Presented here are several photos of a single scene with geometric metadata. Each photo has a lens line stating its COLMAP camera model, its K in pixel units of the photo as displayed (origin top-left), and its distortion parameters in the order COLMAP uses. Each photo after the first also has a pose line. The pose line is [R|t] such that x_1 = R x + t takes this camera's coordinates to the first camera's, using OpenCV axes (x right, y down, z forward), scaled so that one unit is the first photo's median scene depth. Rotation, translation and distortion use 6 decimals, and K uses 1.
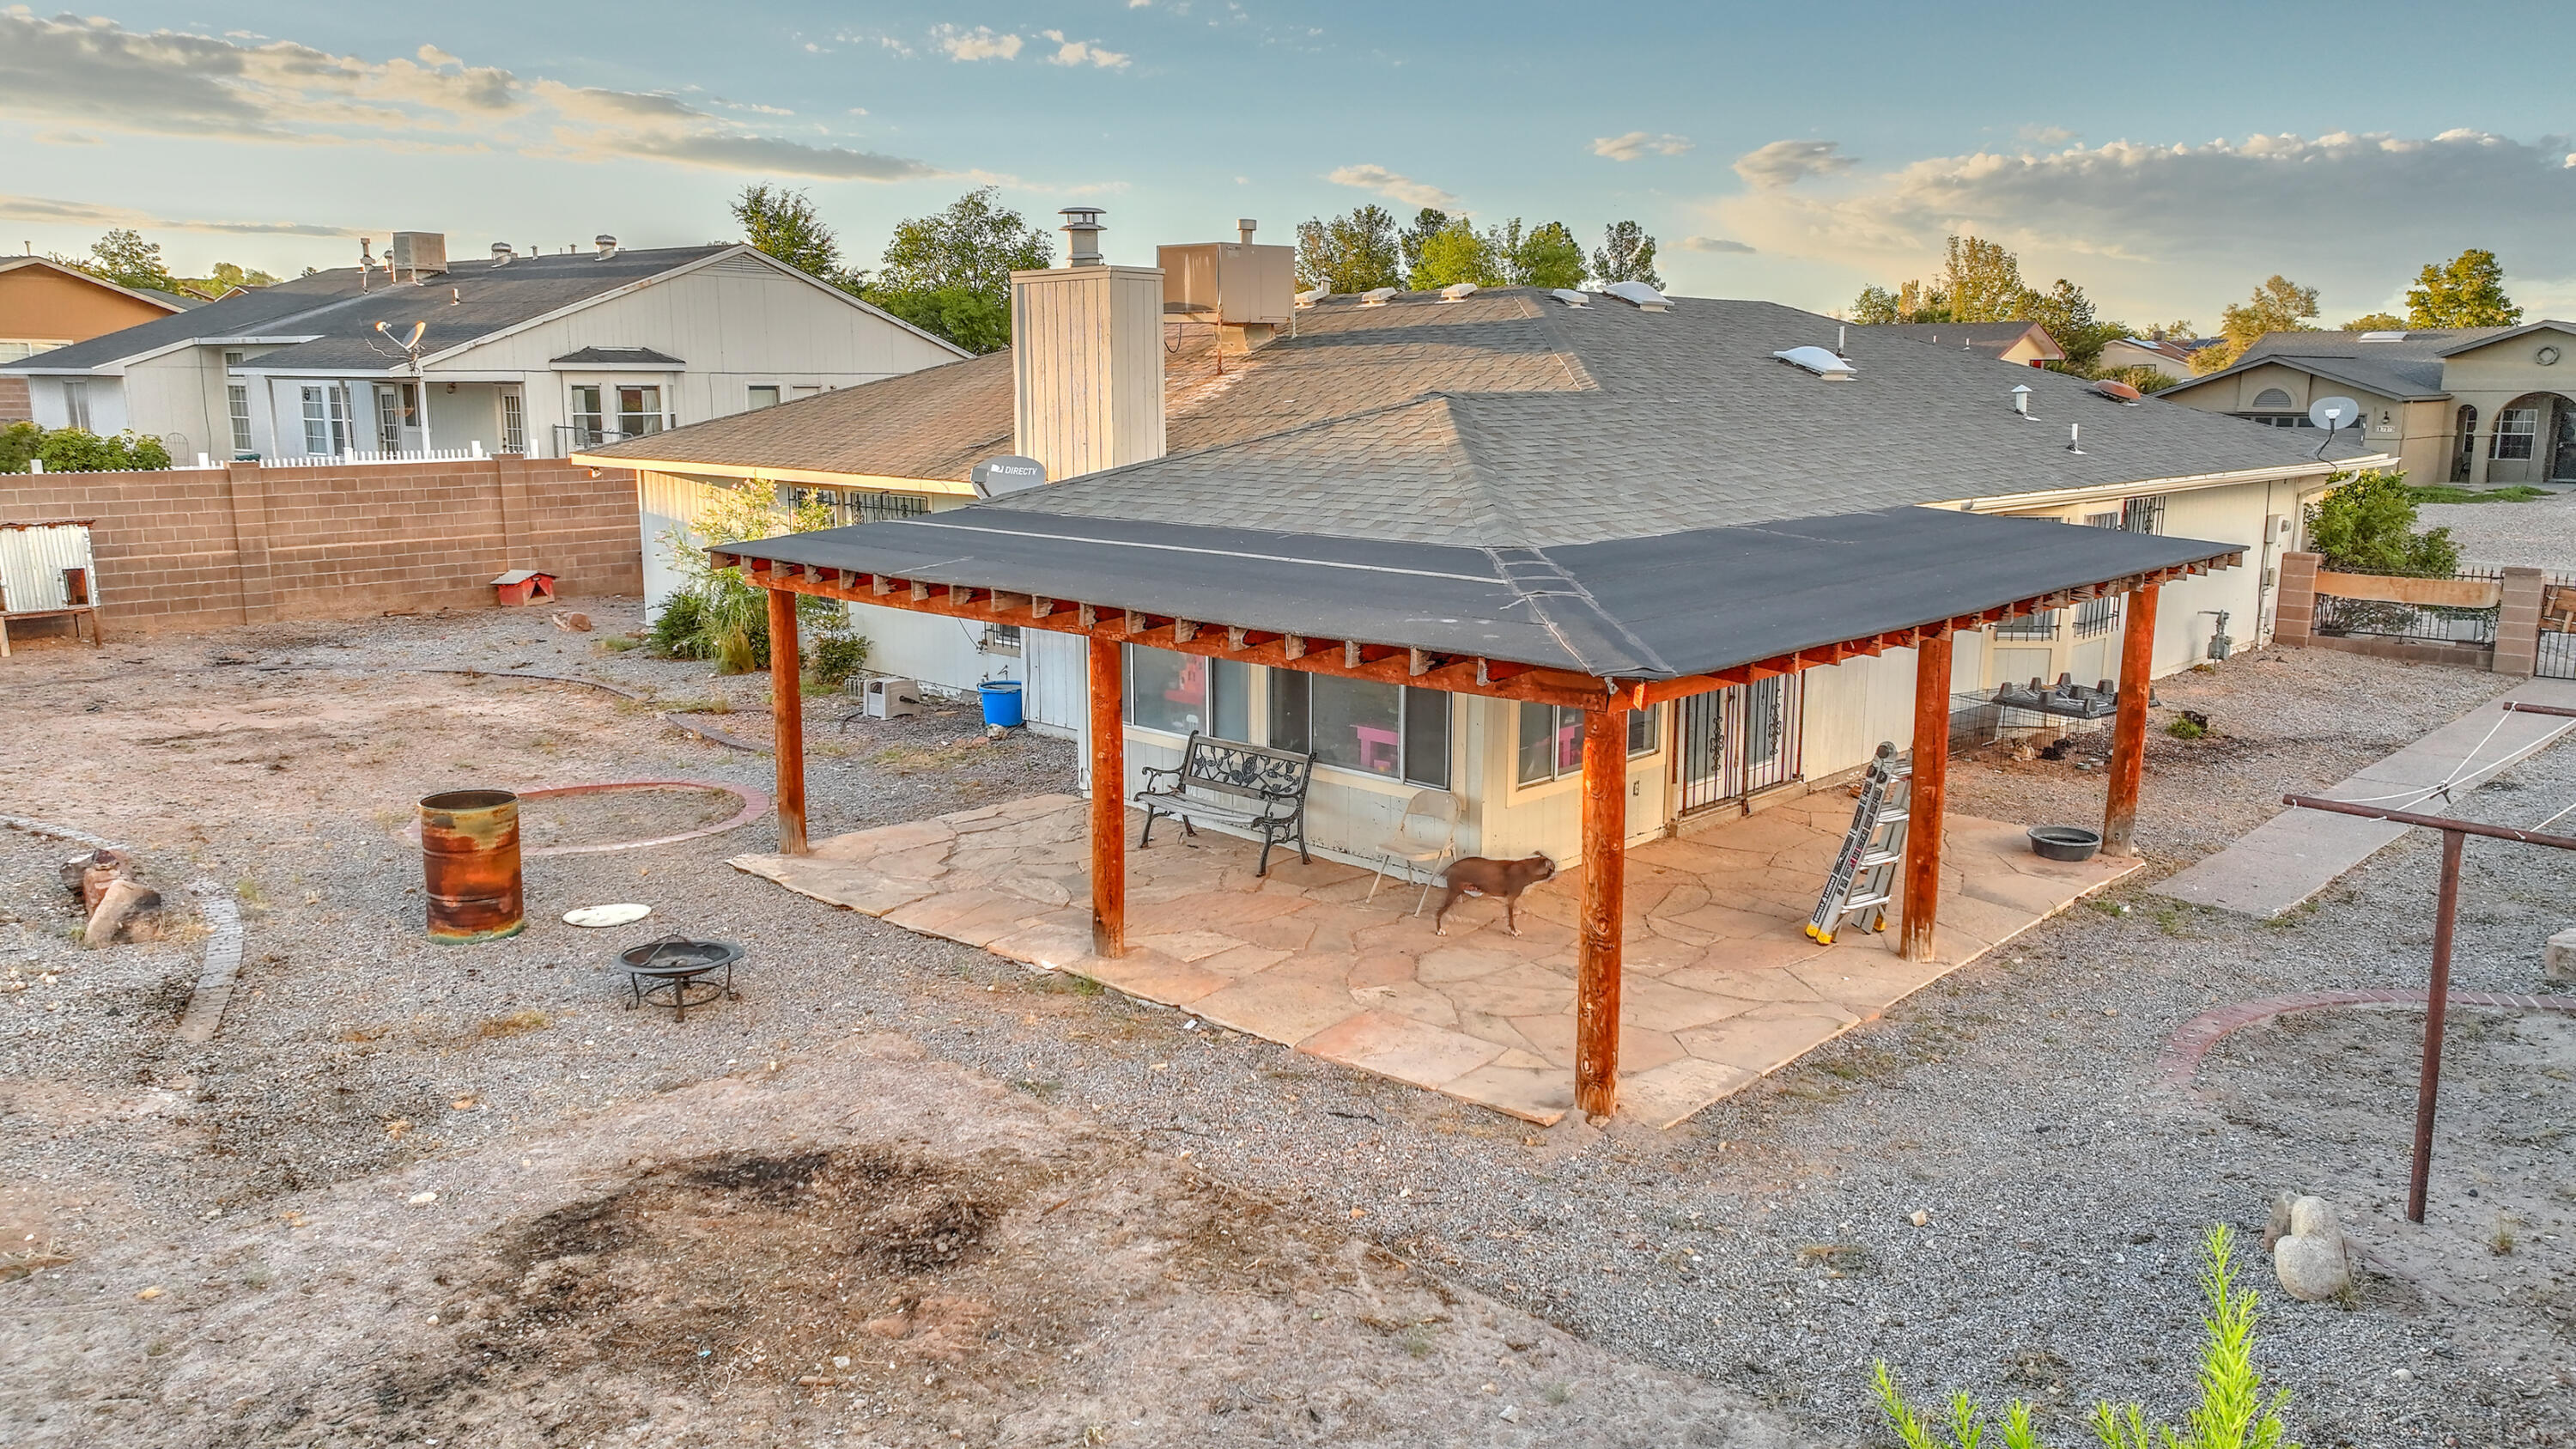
lens RADIAL K [[1809.6, 0, 1288.5], [0, 1809.6, 710.0], [0, 0, 1]] dist [0.002460, 0.010992]
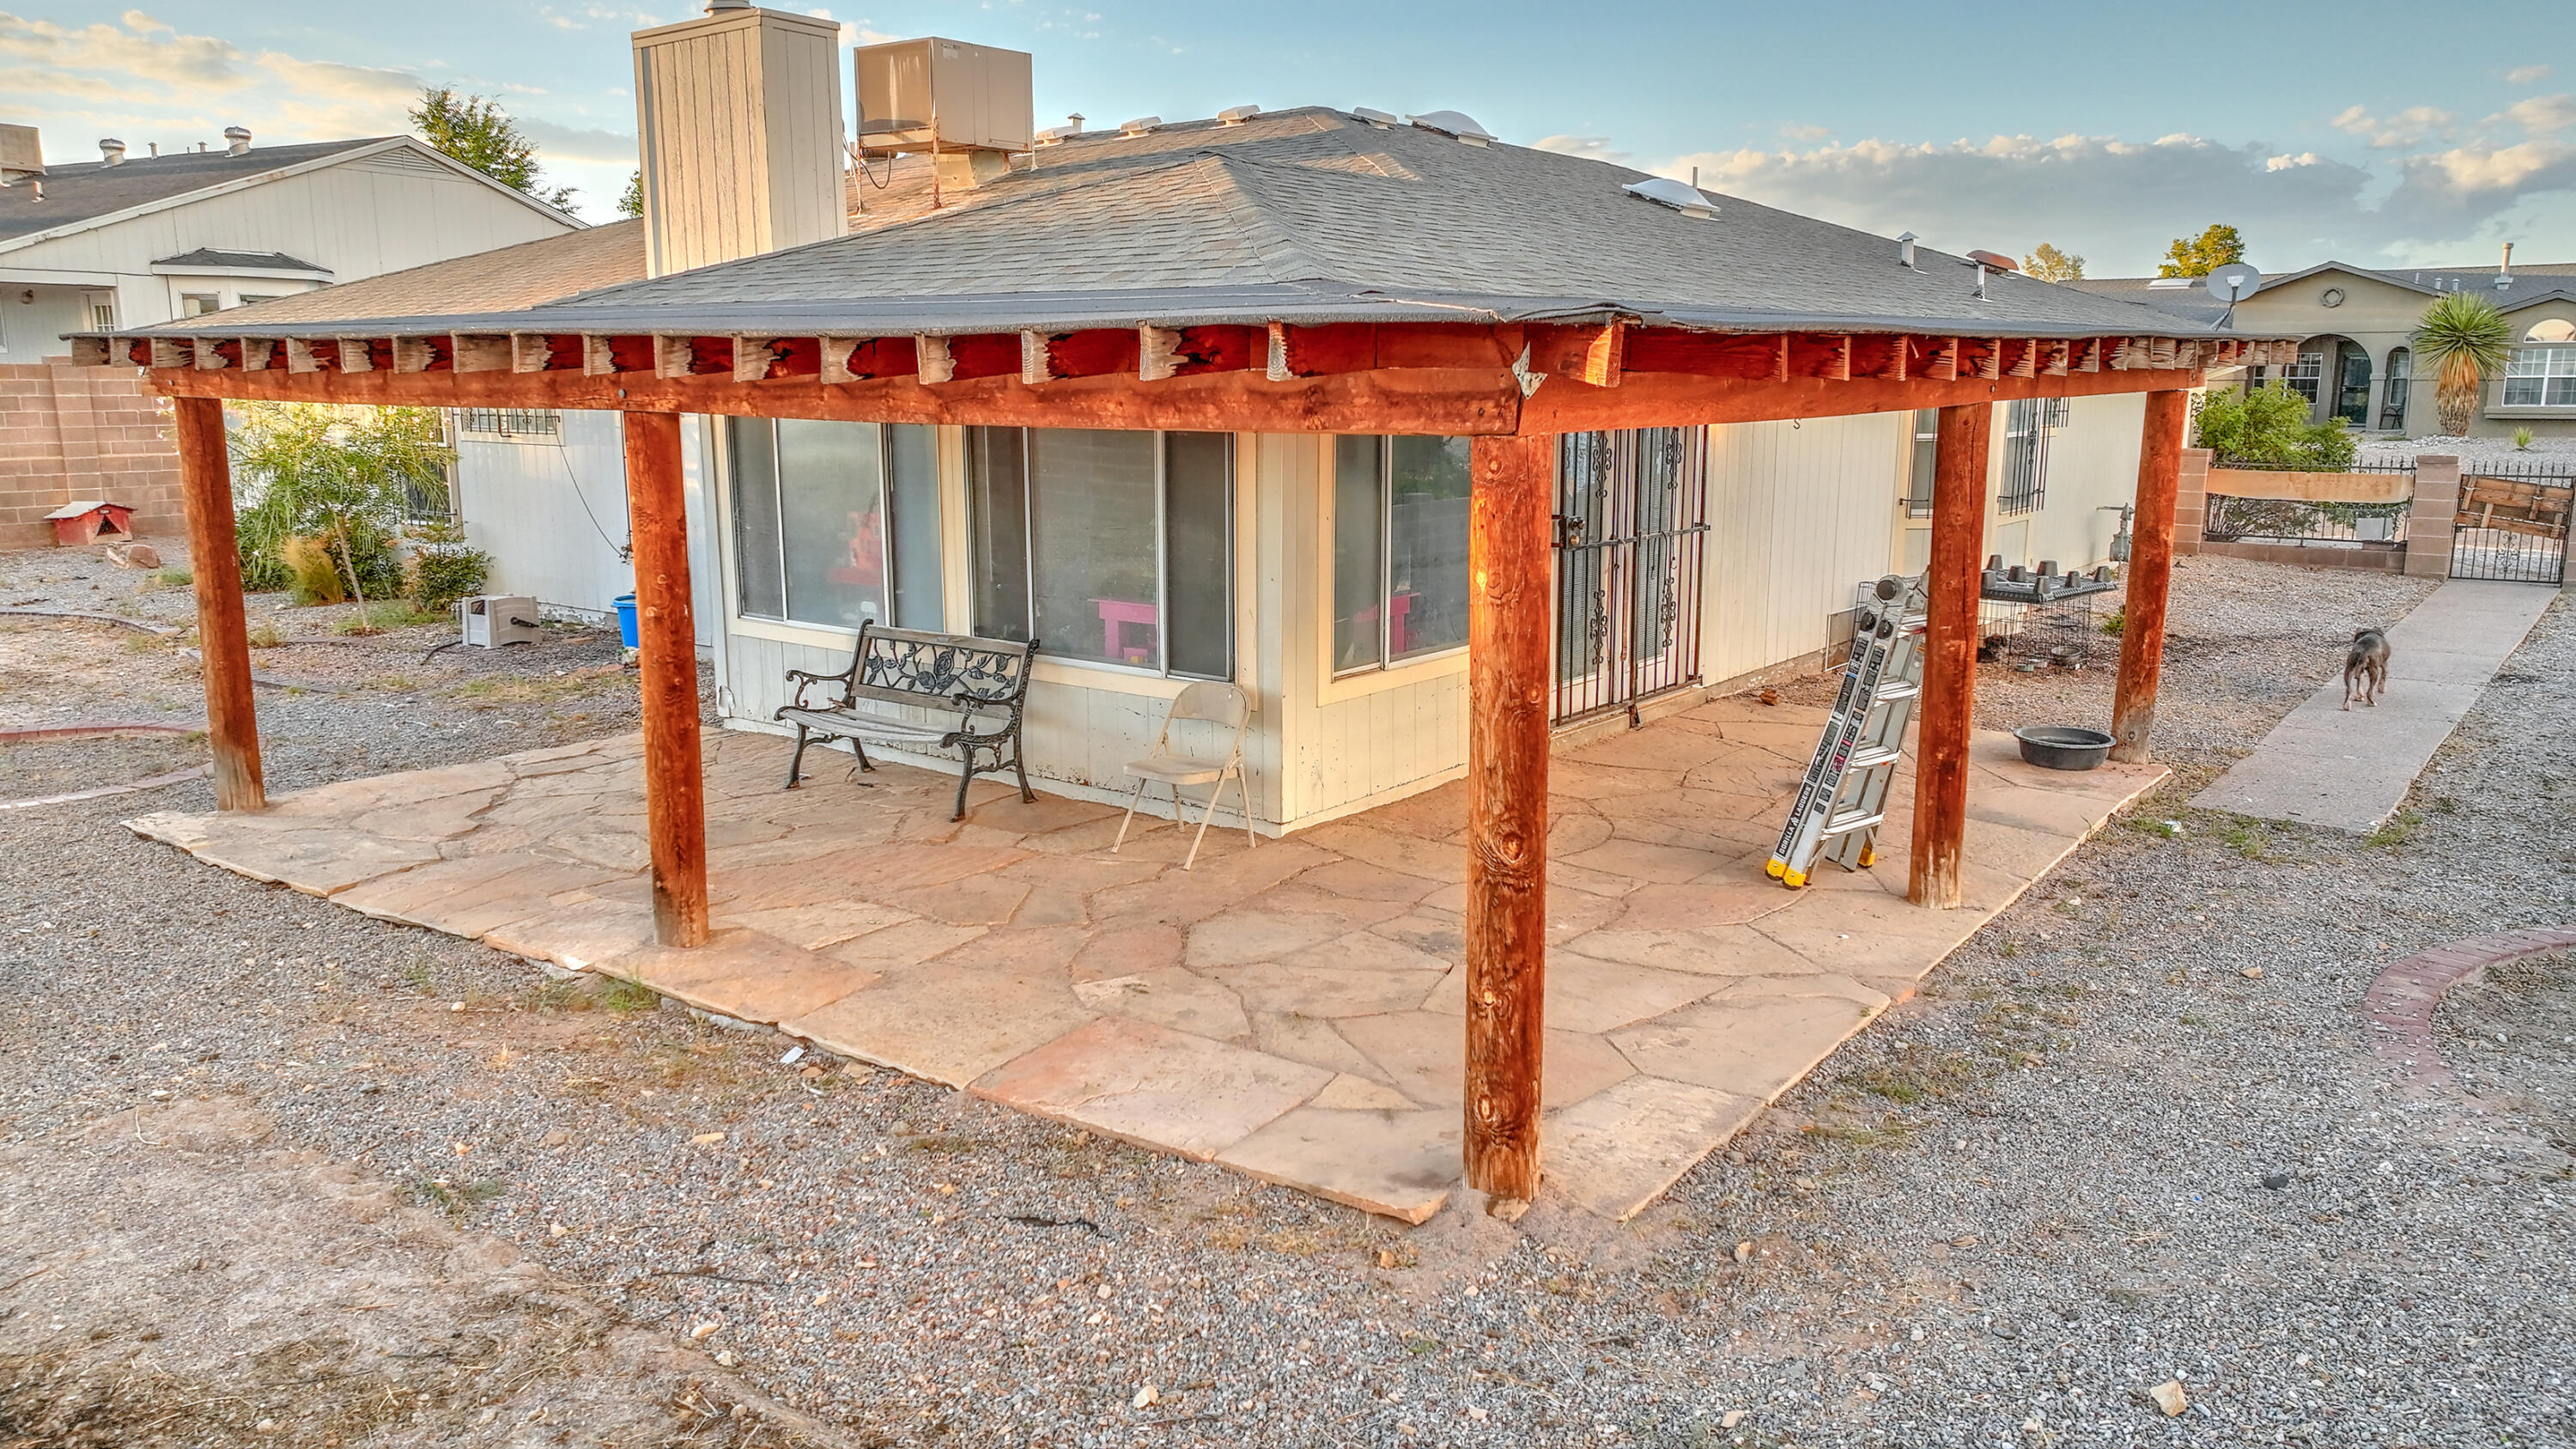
lens RADIAL K [[1809.6, 0, 1290.7], [0, 1809.6, 713.1], [0, 0, 1]] dist [0.002460, 0.010992]
pose [[0.993293, -0.022490, 0.113416, 0.033575], [0.021675, 0.999730, 0.008412, 0.050521], [-0.113575, -0.005898, 0.993512, 0.327216]]
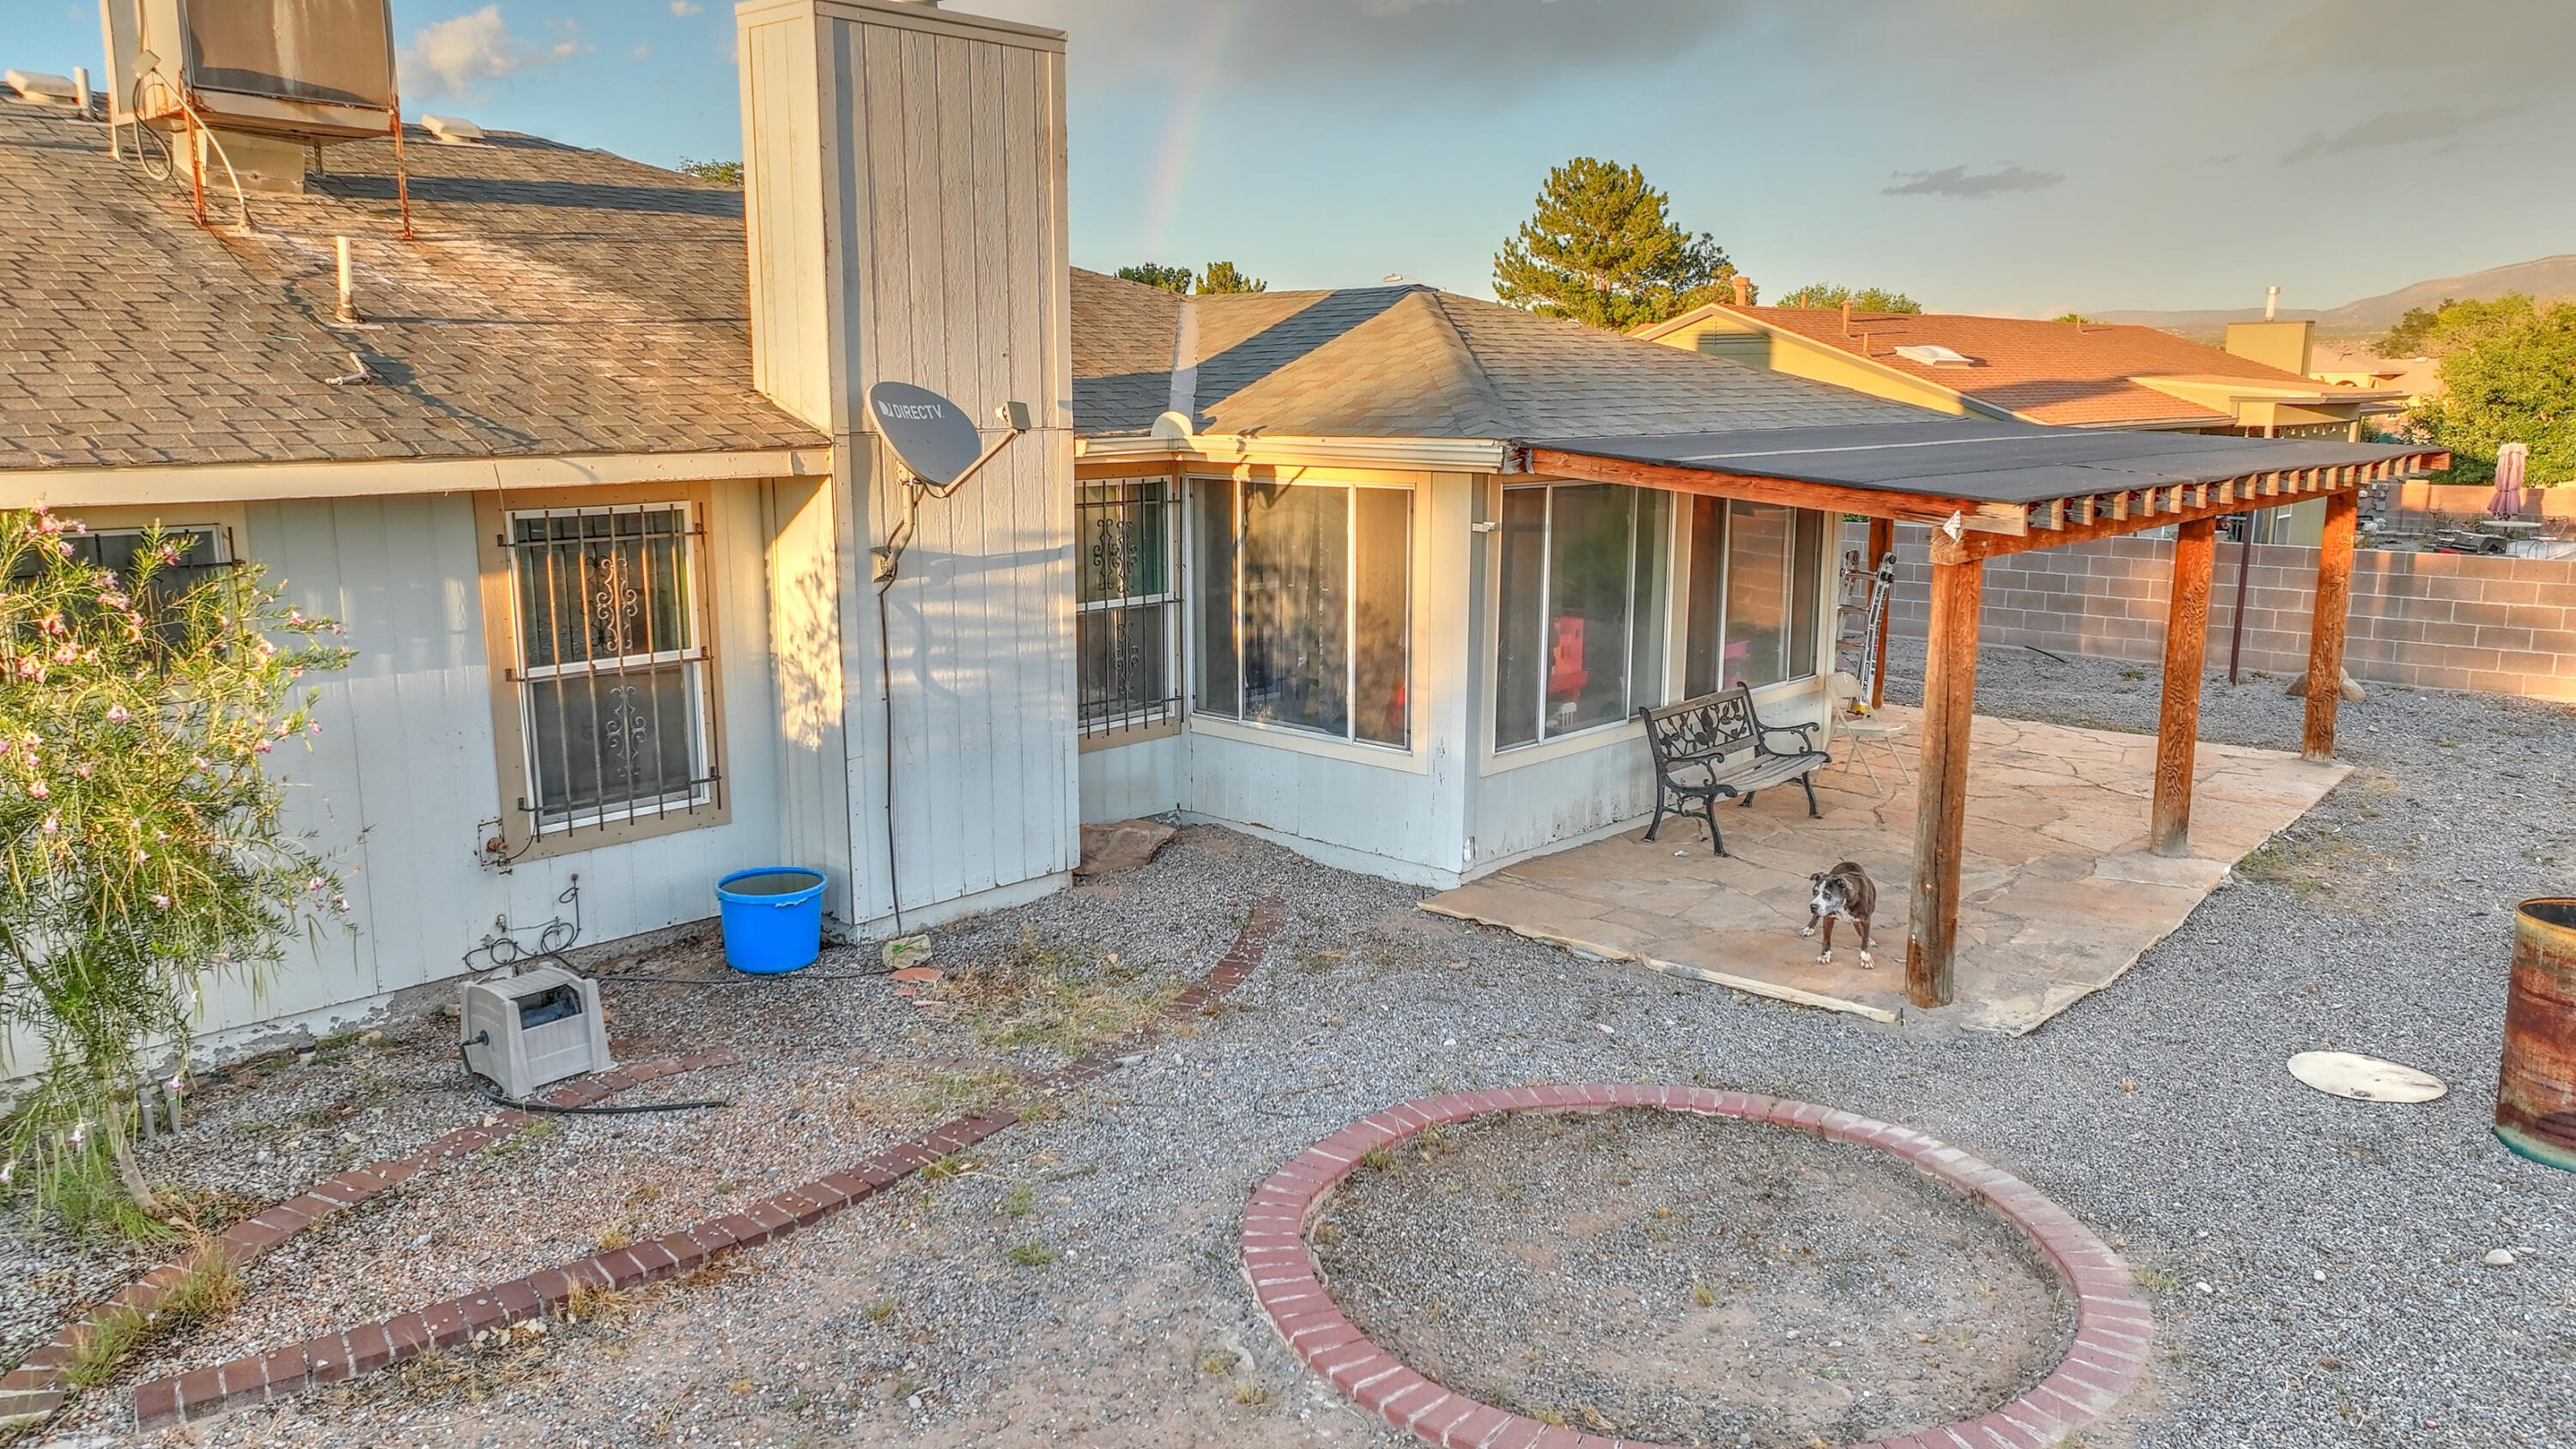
lens RADIAL K [[1809.1, 0, 1292.2], [0, 1809.1, 710.9], [0, 0, 1]] dist [0.002460, 0.010992]
pose [[-0.038768, -0.183233, 0.982305, -0.907980], [0.183558, 0.965010, 0.187251, -0.180201], [-0.982244, 0.187570, -0.003778, 1.294418]]
